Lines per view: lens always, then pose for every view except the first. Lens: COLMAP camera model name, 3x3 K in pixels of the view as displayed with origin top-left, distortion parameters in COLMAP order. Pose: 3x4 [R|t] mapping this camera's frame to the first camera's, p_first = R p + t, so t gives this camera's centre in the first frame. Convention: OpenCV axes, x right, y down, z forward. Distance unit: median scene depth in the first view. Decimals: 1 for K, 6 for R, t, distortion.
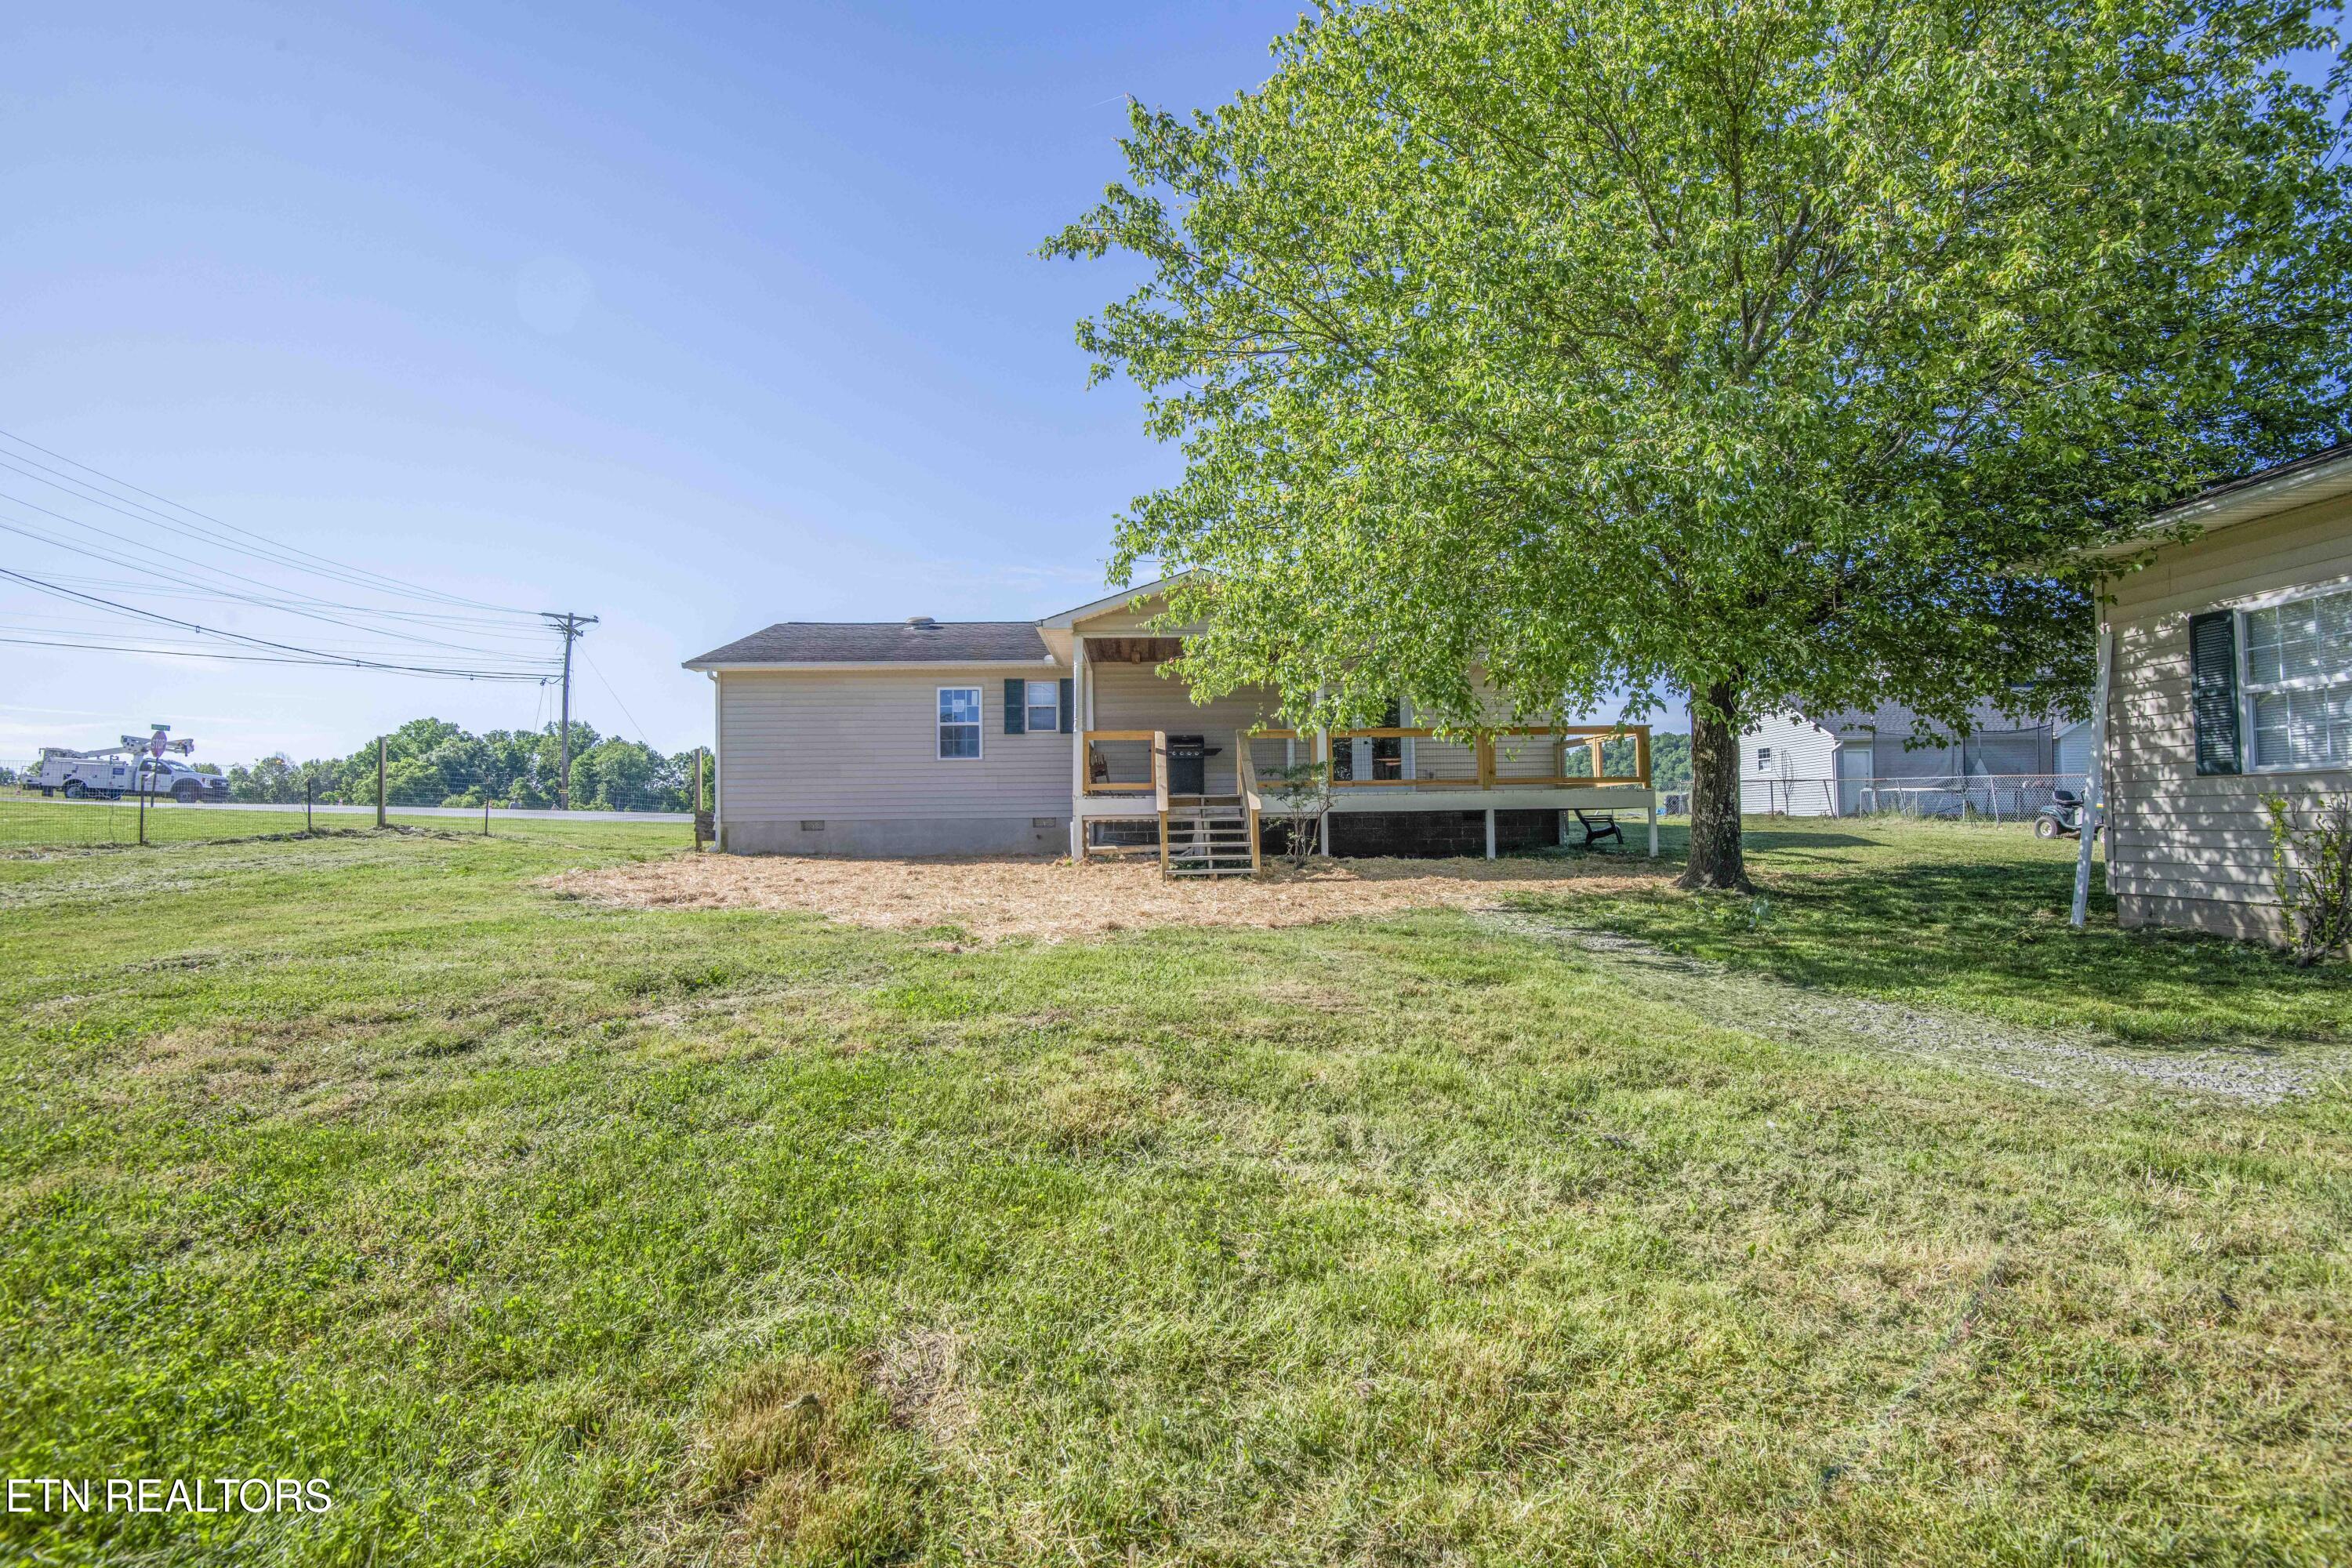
lens RADIAL K [[1082.8, 0, 1187.2], [0, 1082.8, 781.8], [0, 0, 1]] dist [-0.004535, -0.024534]
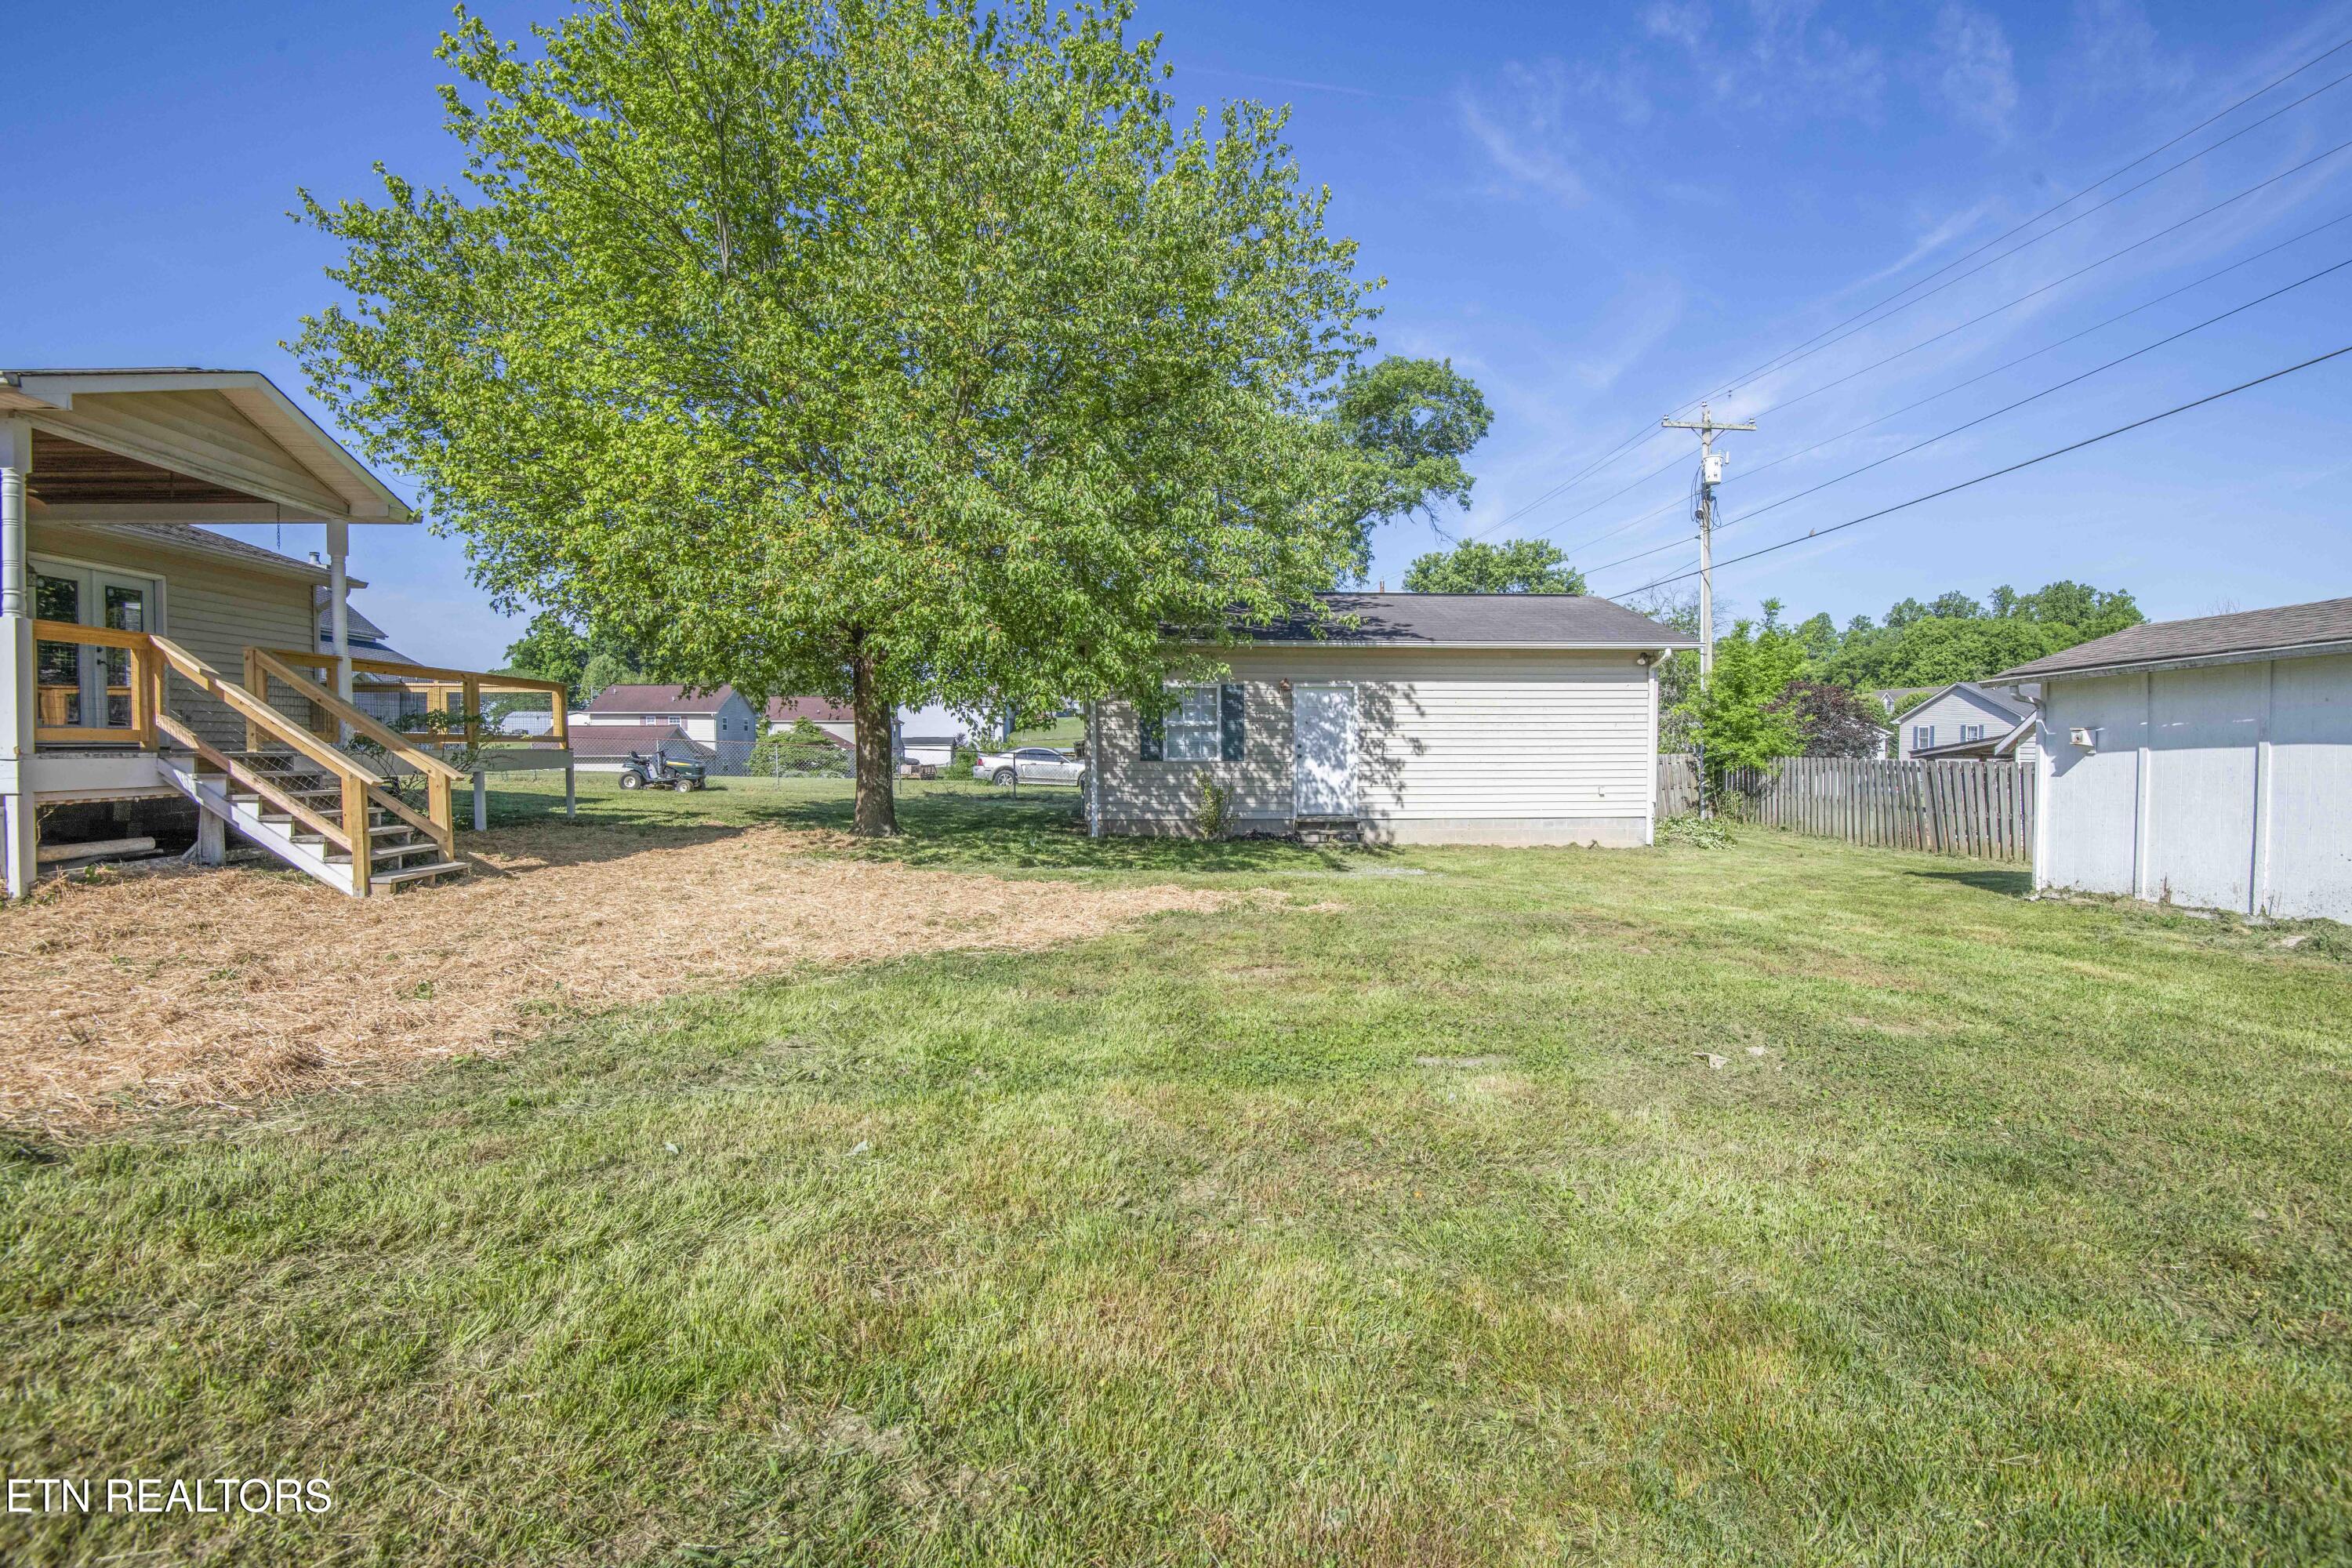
lens RADIAL K [[1092.3, 0, 1176.0], [0, 1092.3, 784.0], [0, 0, 1]] dist [-0.043631, 0.000001]
pose [[-0.059195, -0.022336, 0.997996, -1.190683], [-0.039538, 0.999018, 0.020014, -0.005171], [-0.997463, -0.038274, -0.060020, 1.042263]]
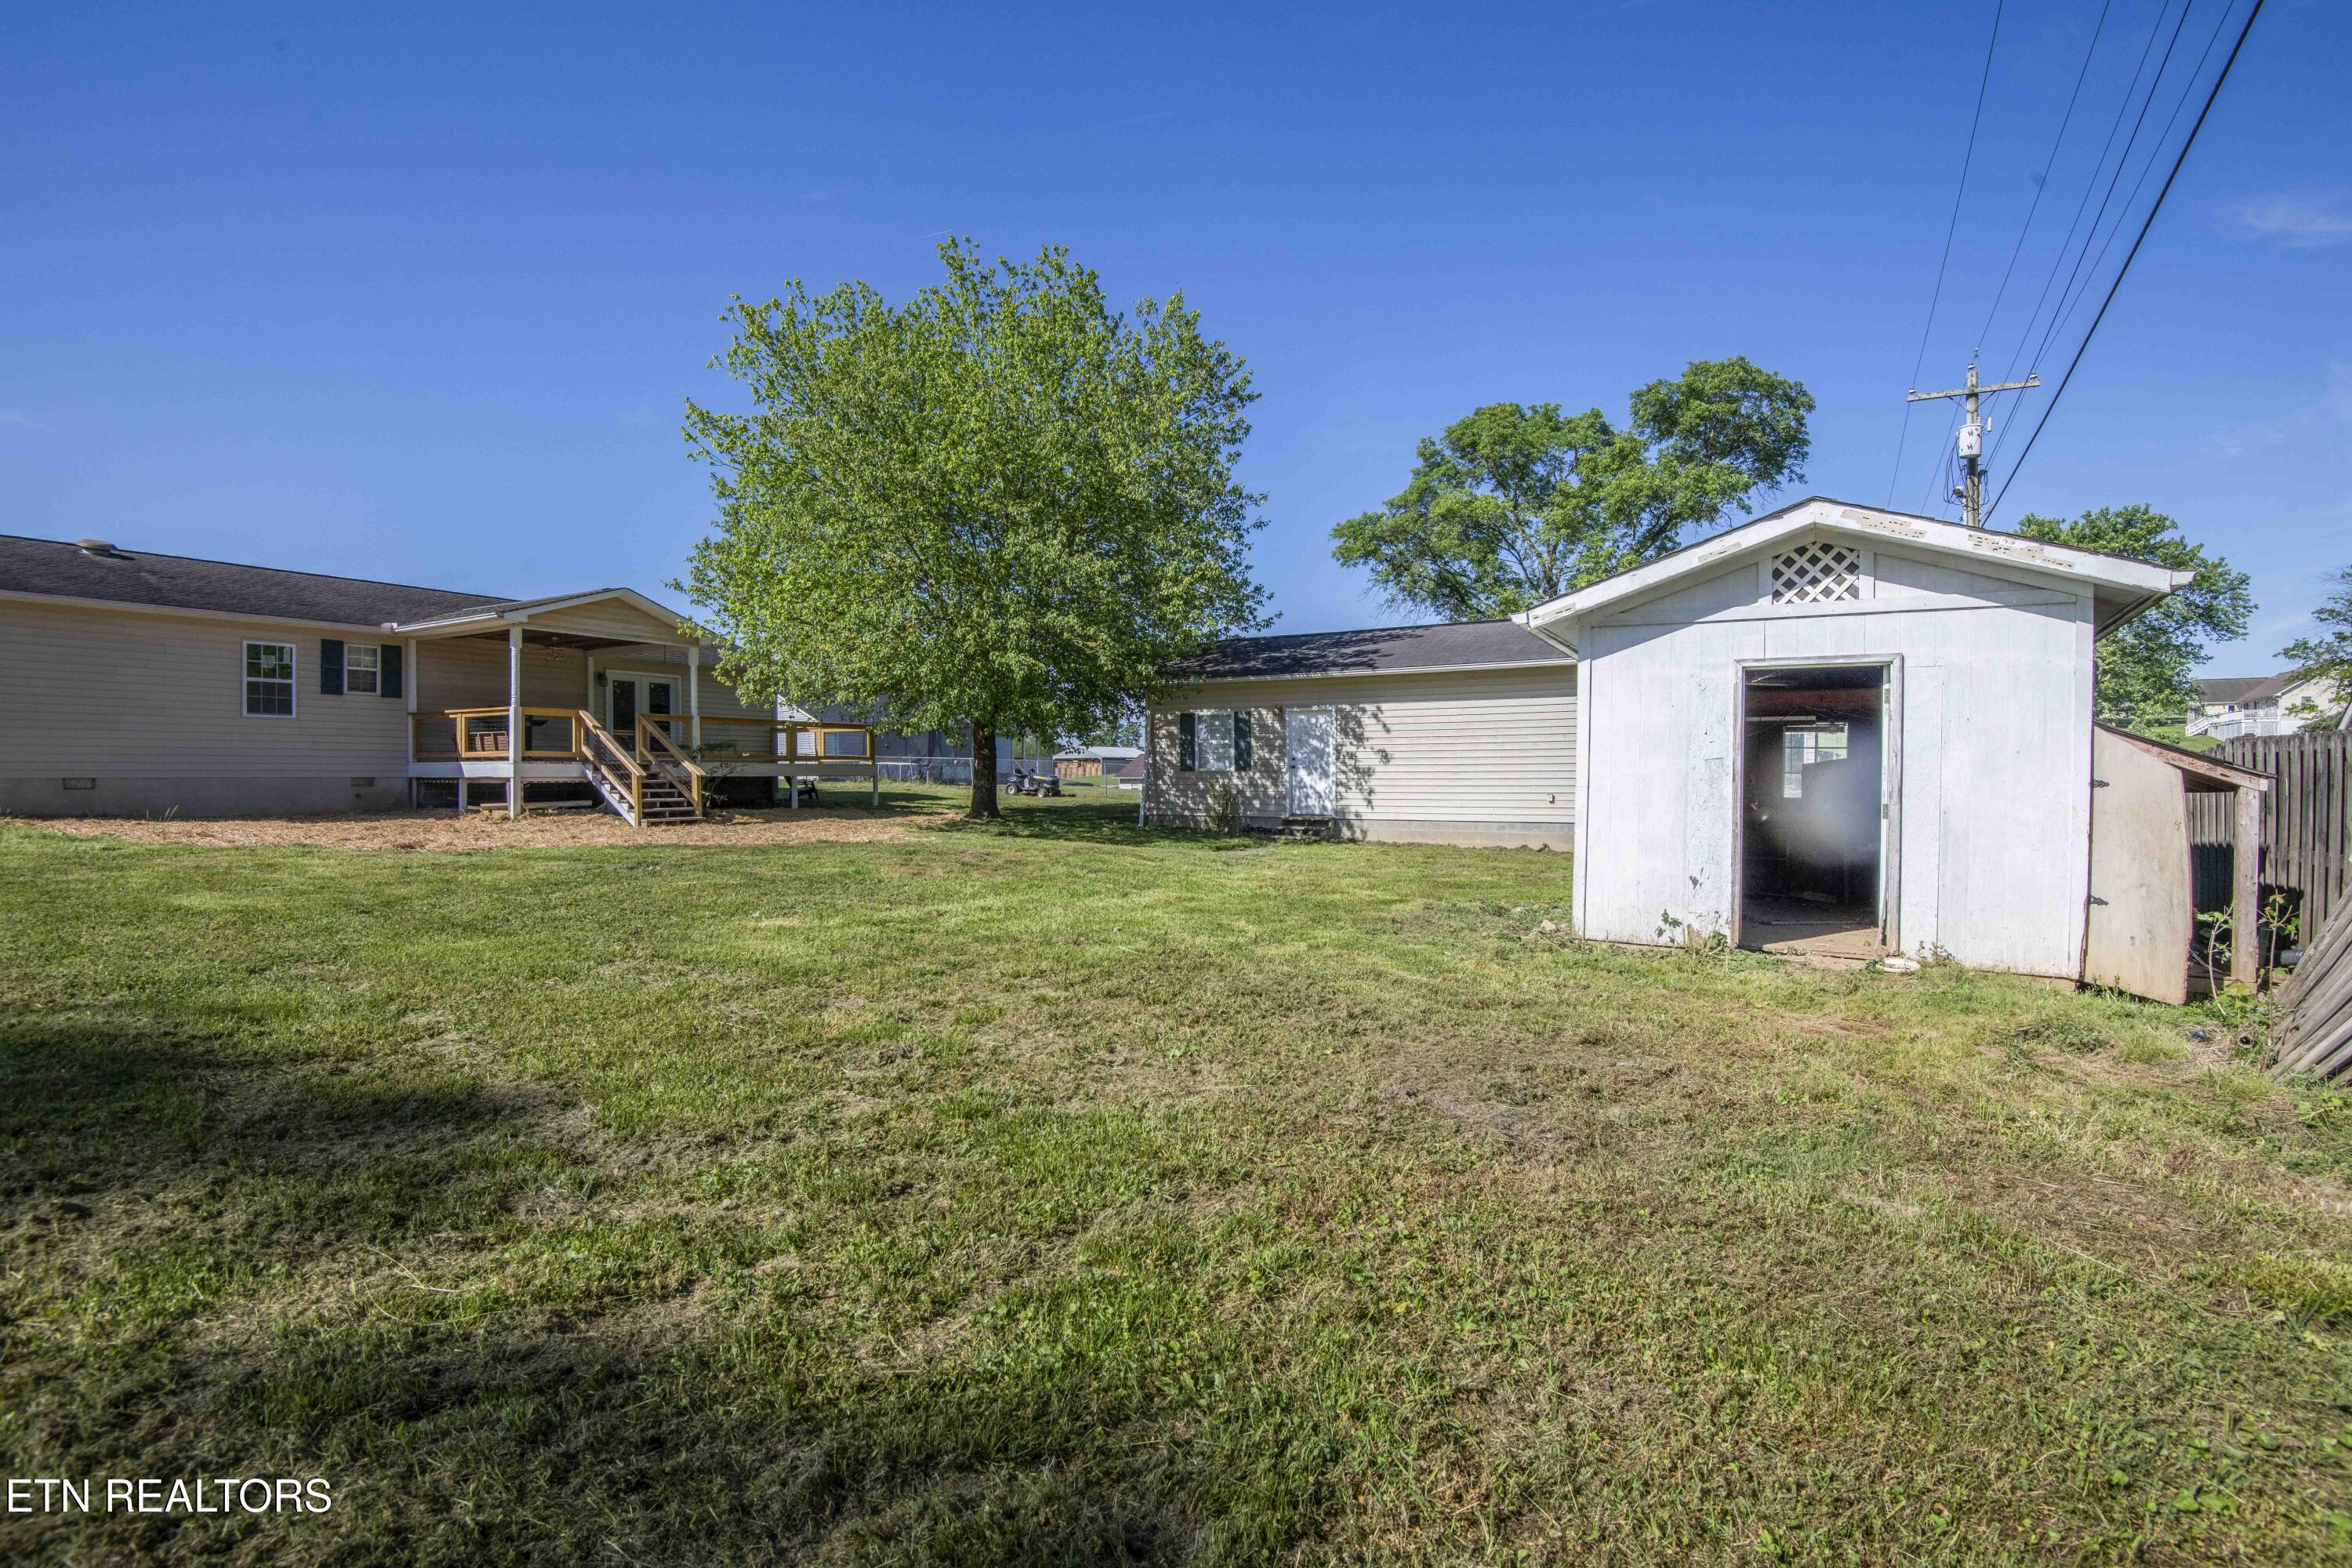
lens RADIAL K [[1089.1, 0, 1189.4], [0, 1089.1, 780.0], [0, 0, 1]] dist [-0.016563, -0.014294]
pose [[0.523207, 0.007678, 0.852171, -1.469626], [-0.038607, 0.999146, 0.014701, -0.024589], [-0.851331, -0.040592, 0.523056, -0.524595]]
